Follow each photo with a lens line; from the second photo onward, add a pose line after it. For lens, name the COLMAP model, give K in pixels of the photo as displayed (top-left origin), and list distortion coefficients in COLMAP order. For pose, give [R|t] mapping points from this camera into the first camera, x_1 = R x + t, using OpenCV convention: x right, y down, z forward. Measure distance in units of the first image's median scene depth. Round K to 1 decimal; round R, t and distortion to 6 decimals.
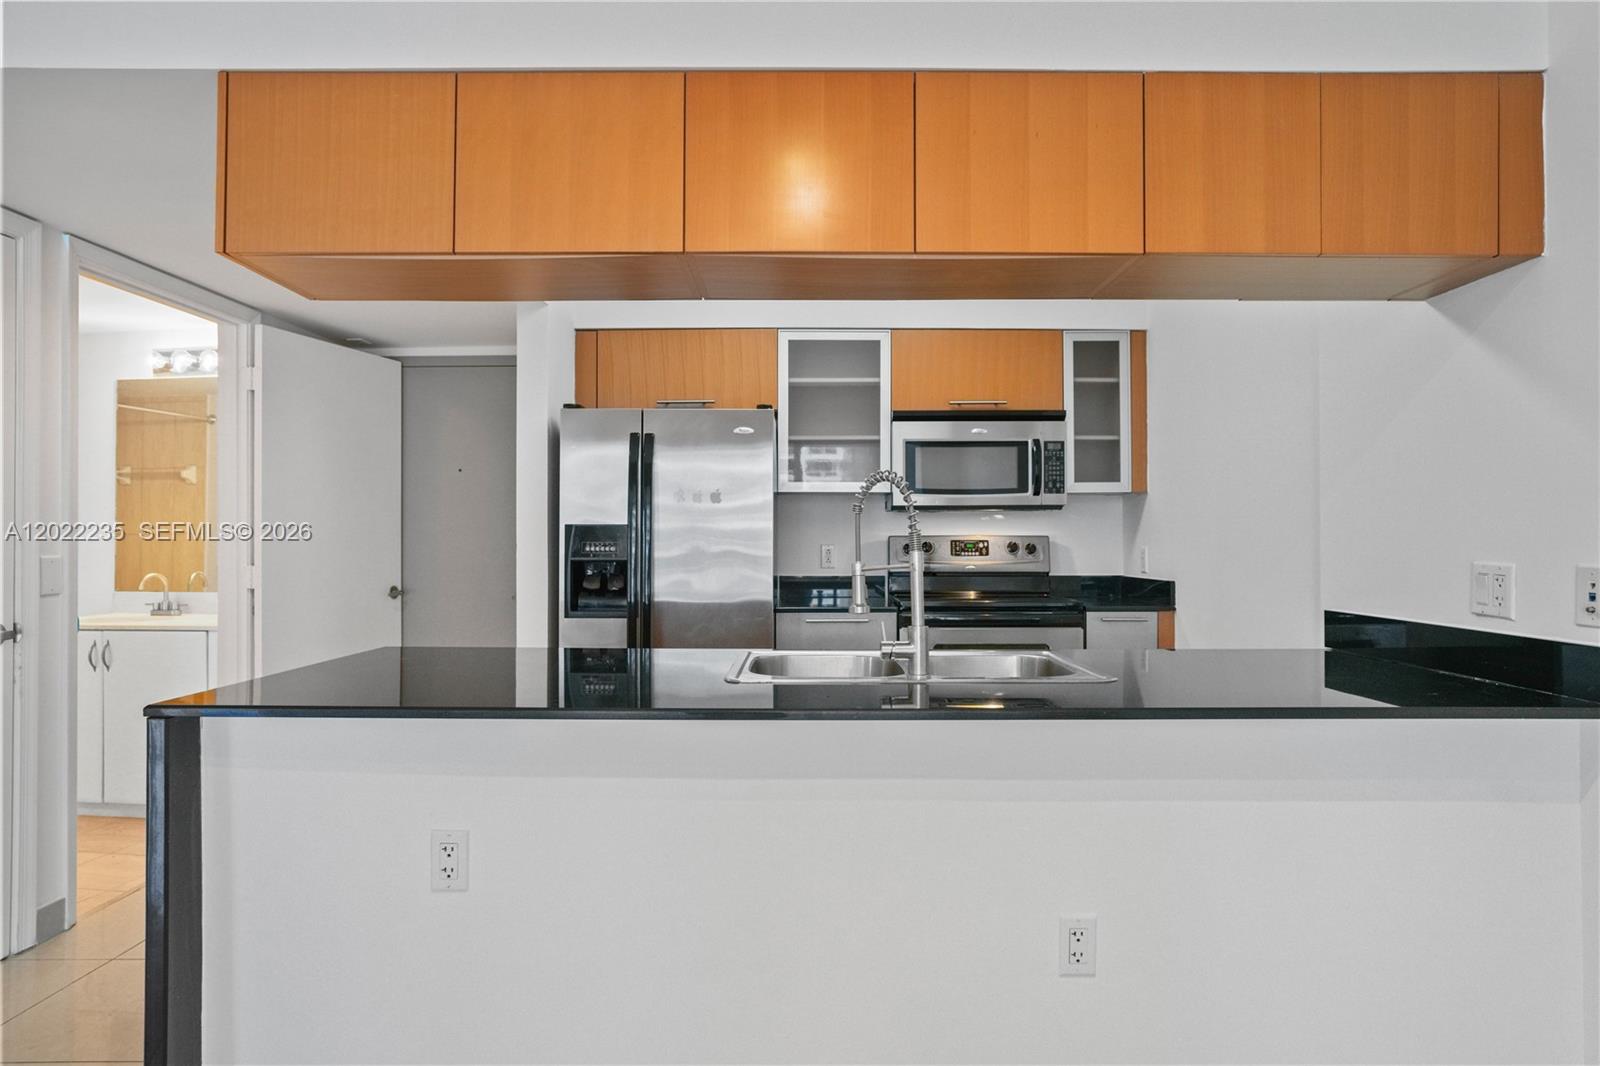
lens RADIAL K [[966.4, 0, 800.0], [0, 966.4, 533.0], [0, 0, 1]] dist [-0.041028, 0.000164]
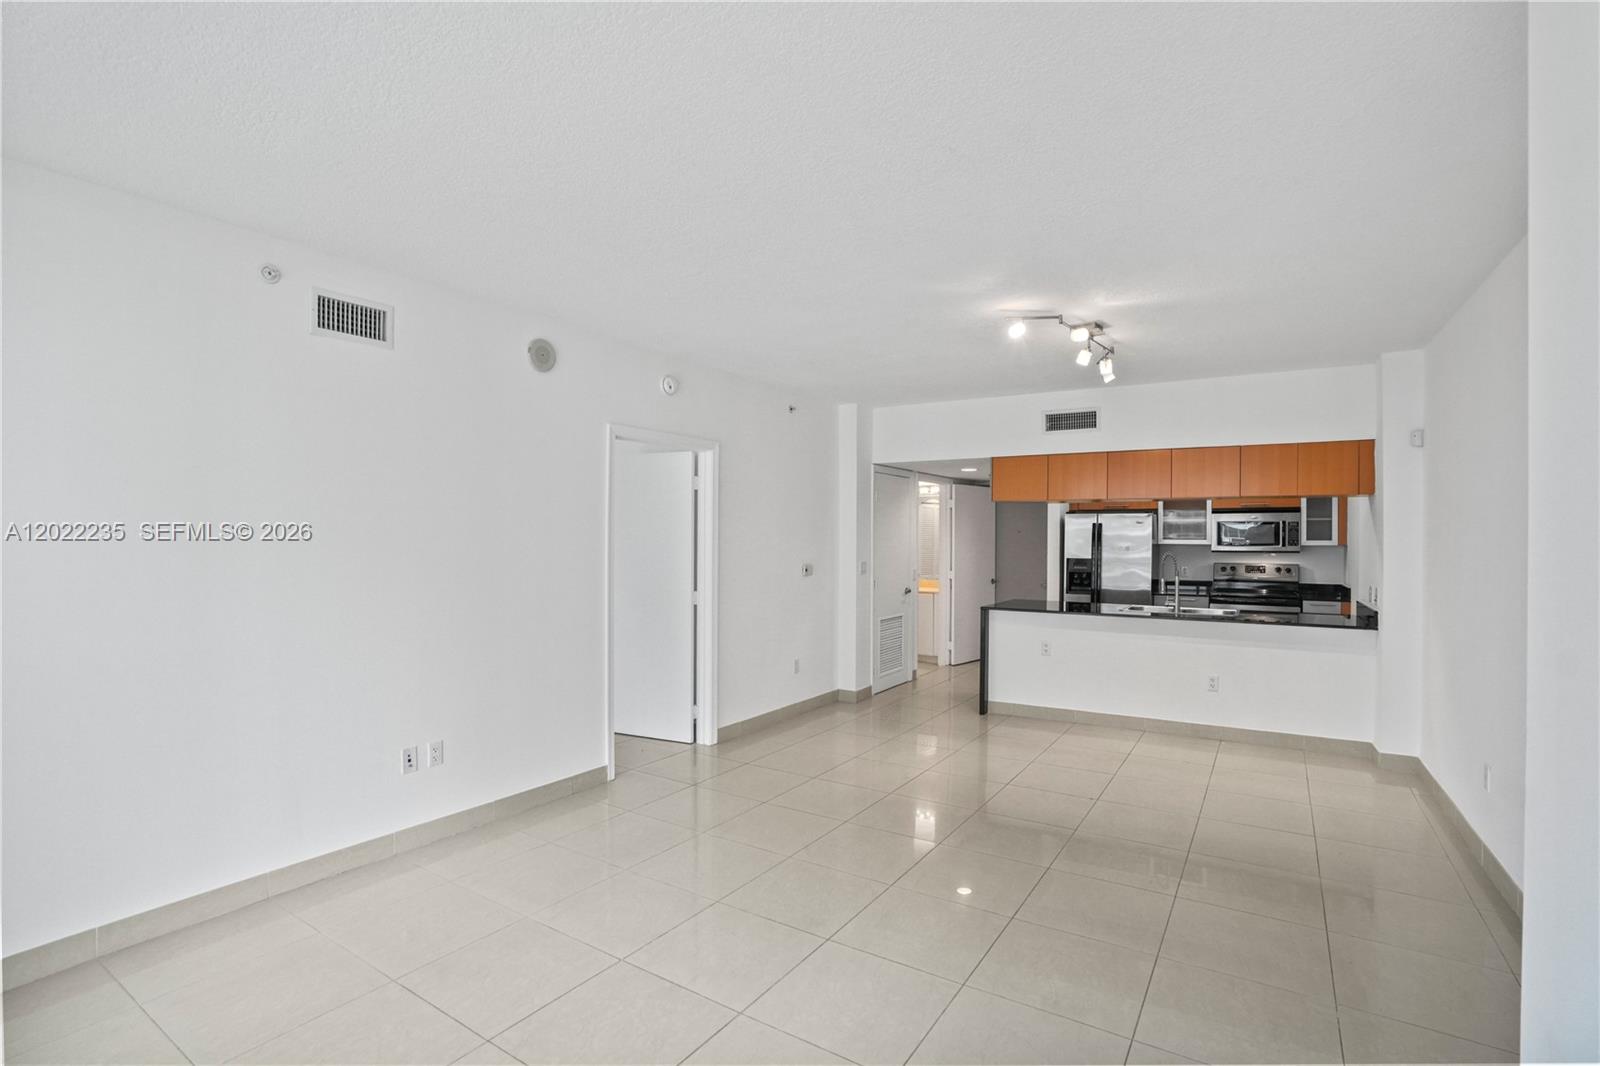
lens RADIAL K [[741.0, 0, 810.6], [0, 741.0, 538.7], [0, 0, 1]] dist [-0.062621, 0.024422]
pose [[0.858613, 0.005729, -0.512592, 0.165917], [-0.002599, 0.999973, 0.006823, -0.066076], [0.512617, -0.004526, 0.858605, -0.966852]]
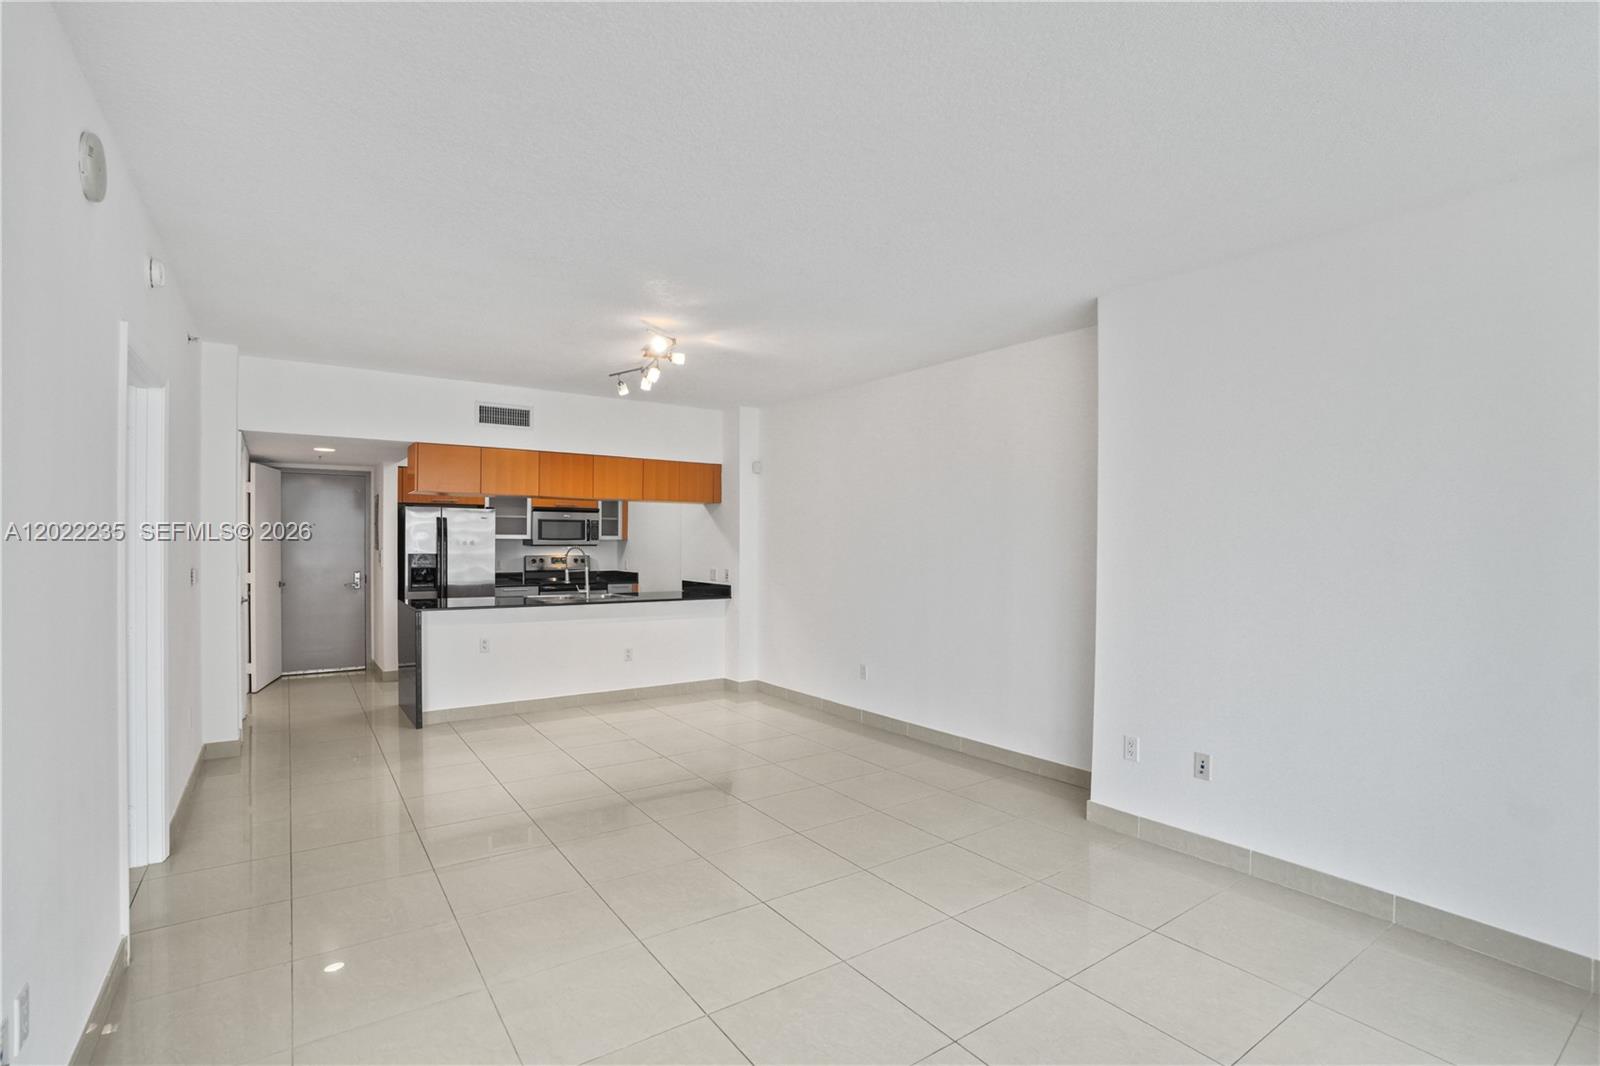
lens RADIAL K [[741.0, 0, 810.6], [0, 741.0, 538.7], [0, 0, 1]] dist [-0.062621, 0.024422]
pose [[0.803143, 0.008313, 0.595729, -0.469774], [-0.012289, 0.999921, 0.002614, -0.058321], [-0.595660, -0.009421, 0.803181, -0.988701]]
